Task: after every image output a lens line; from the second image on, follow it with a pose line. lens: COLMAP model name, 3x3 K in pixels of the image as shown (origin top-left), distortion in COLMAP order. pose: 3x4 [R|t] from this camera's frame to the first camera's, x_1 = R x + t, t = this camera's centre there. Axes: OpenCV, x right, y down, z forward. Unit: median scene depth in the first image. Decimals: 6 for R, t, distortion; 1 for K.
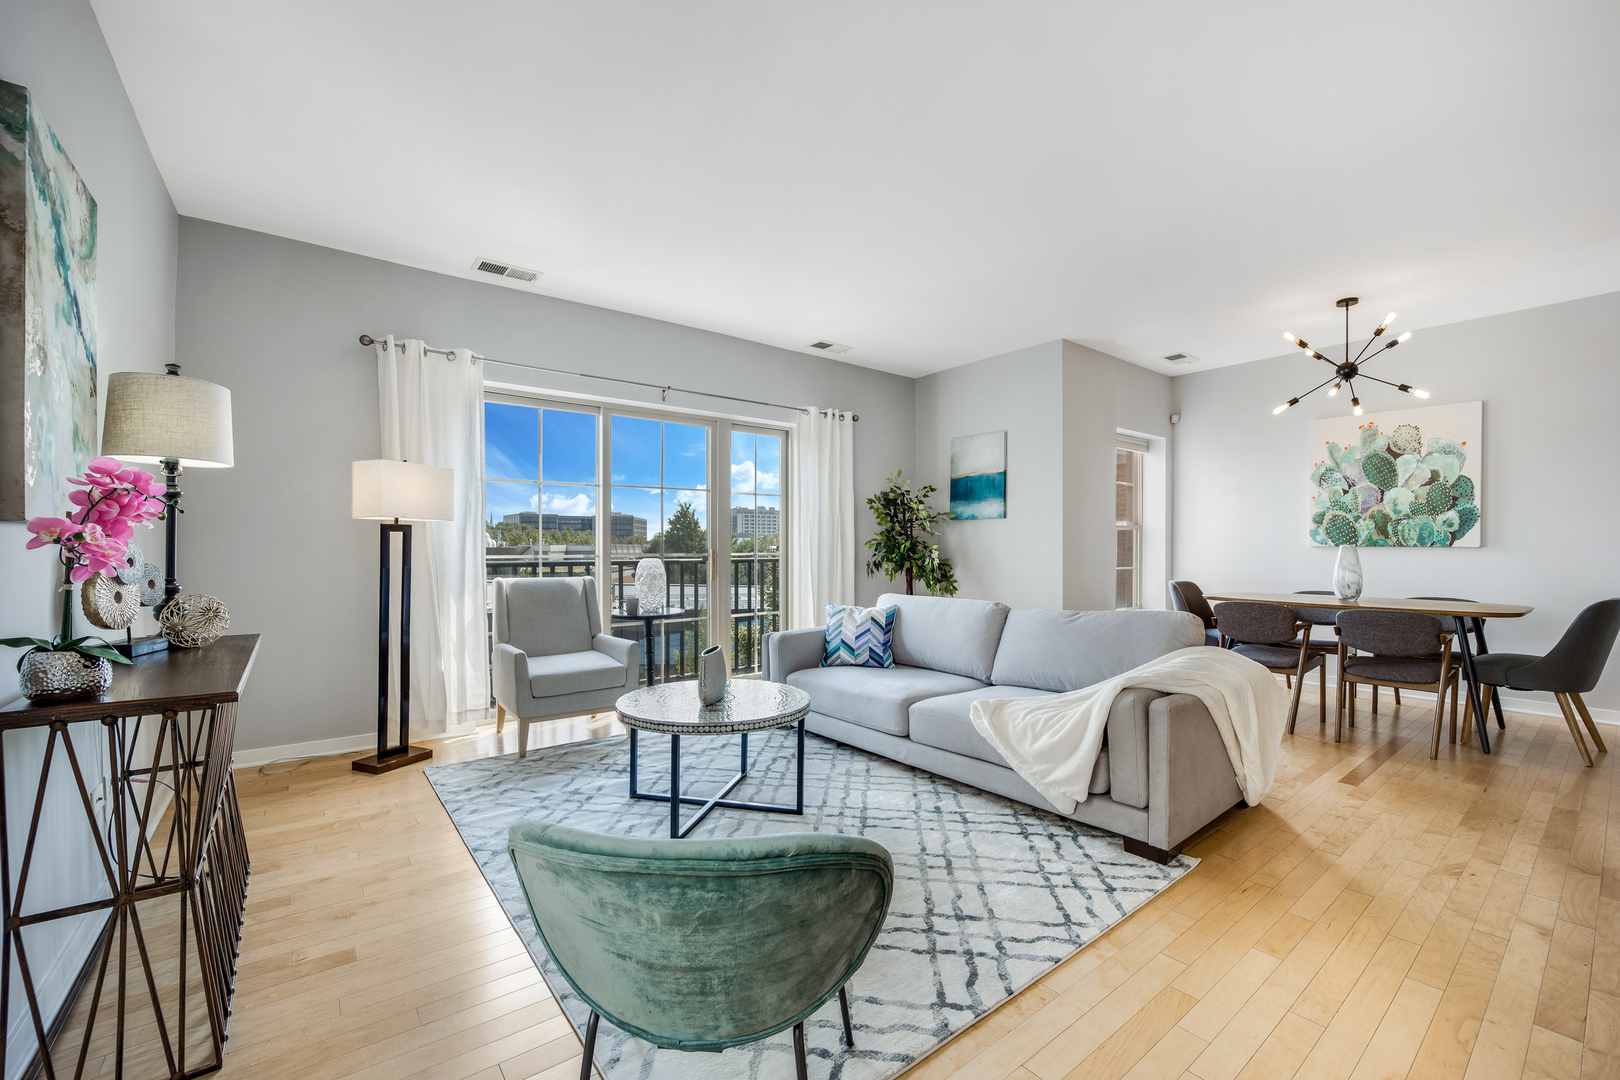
lens RADIAL K [[658.4, 0, 811.1], [0, 658.4, 552.9], [0, 0, 1]] dist [-0.023793, 0.000599]
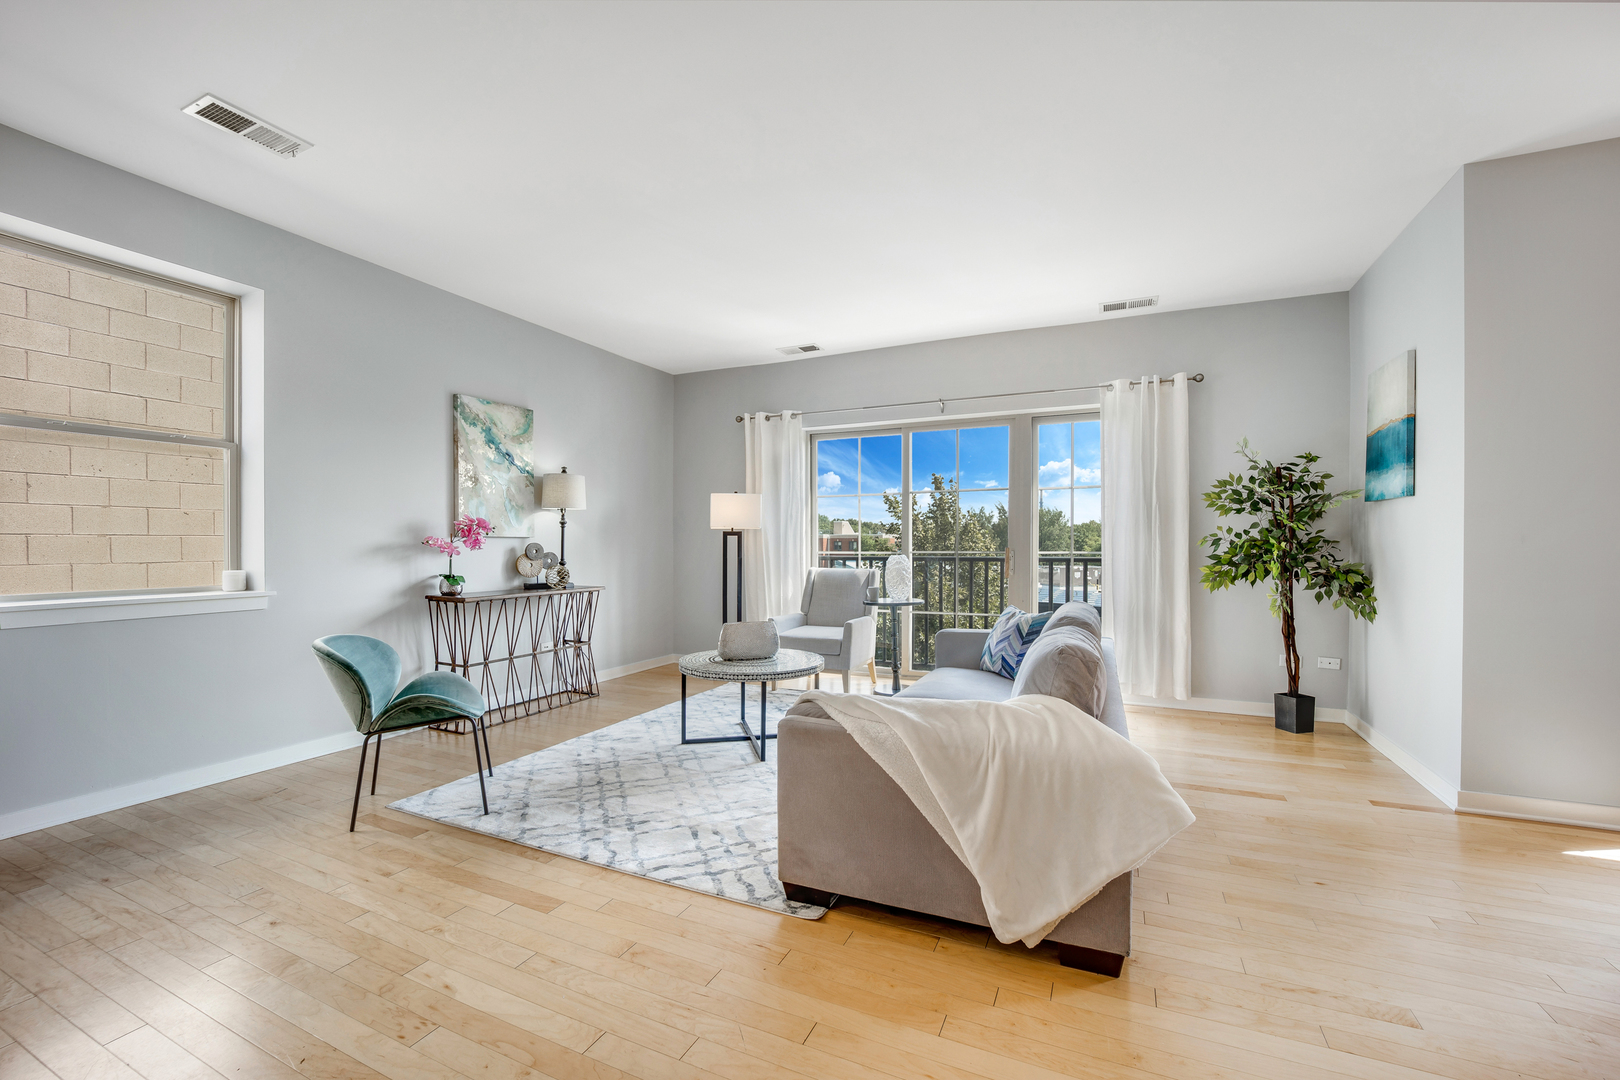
lens RADIAL K [[658.4, 0, 812.6], [0, 658.4, 556.8], [0, 0, 1]] dist [-0.023793, 0.000599]
pose [[0.465714, 0.015950, -0.884792, 0.650014], [-0.007151, 0.999873, 0.014261, -0.003247], [0.884907, -0.000314, 0.465768, 0.292398]]
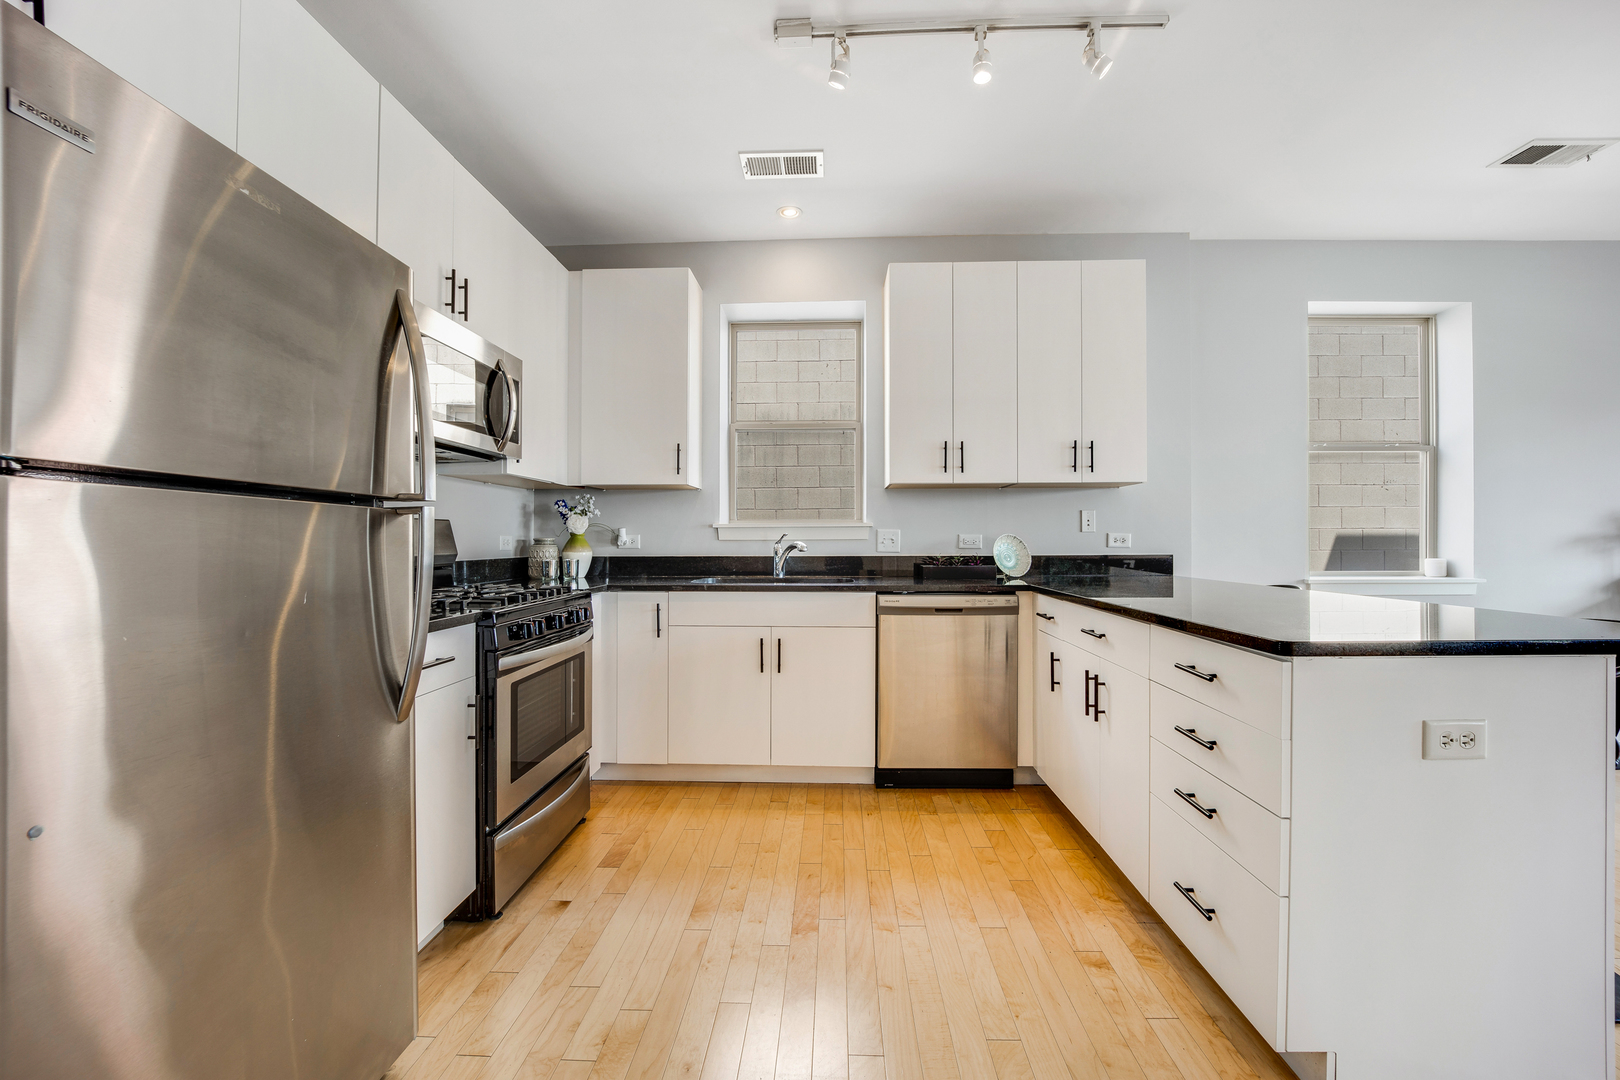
lens RADIAL K [[658.4, 0, 813.6], [0, 658.4, 539.6], [0, 0, 1]] dist [-0.023793, 0.000599]
pose [[-0.641075, 0.002909, -0.767473, 0.823001], [-0.004161, 0.999965, 0.007266, 0.000506], [0.767467, 0.007851, -0.641040, -0.009800]]
